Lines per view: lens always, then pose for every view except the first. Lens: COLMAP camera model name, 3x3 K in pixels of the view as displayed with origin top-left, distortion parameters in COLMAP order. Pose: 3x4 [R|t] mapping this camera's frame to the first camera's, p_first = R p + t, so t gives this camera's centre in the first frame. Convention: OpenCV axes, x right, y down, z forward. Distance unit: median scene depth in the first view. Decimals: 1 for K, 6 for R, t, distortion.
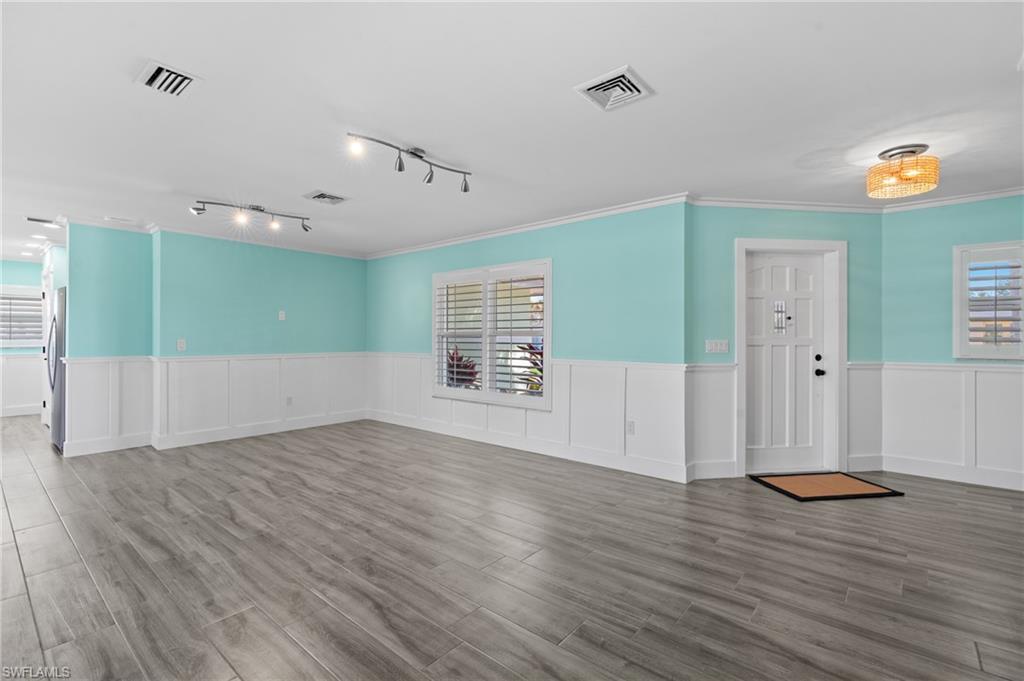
lens RADIAL K [[478.3, 0, 512.6], [0, 478.3, 334.9], [0, 0, 1]] dist [-0.007506, 0.000116]
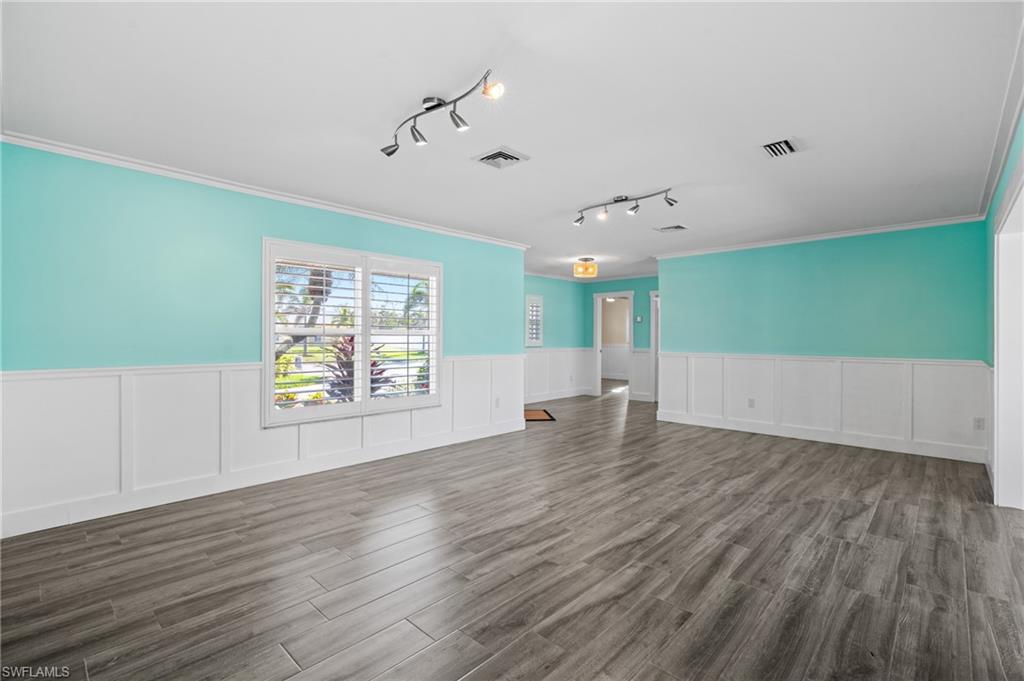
lens RADIAL K [[478.3, 0, 512.6], [0, 478.3, 334.9], [0, 0, 1]] dist [-0.007506, 0.000116]
pose [[0.027256, 0.002778, 0.999625, -1.458219], [-0.010304, 0.999944, -0.002498, 0.003505], [-0.999575, -0.010232, 0.027283, 1.190420]]
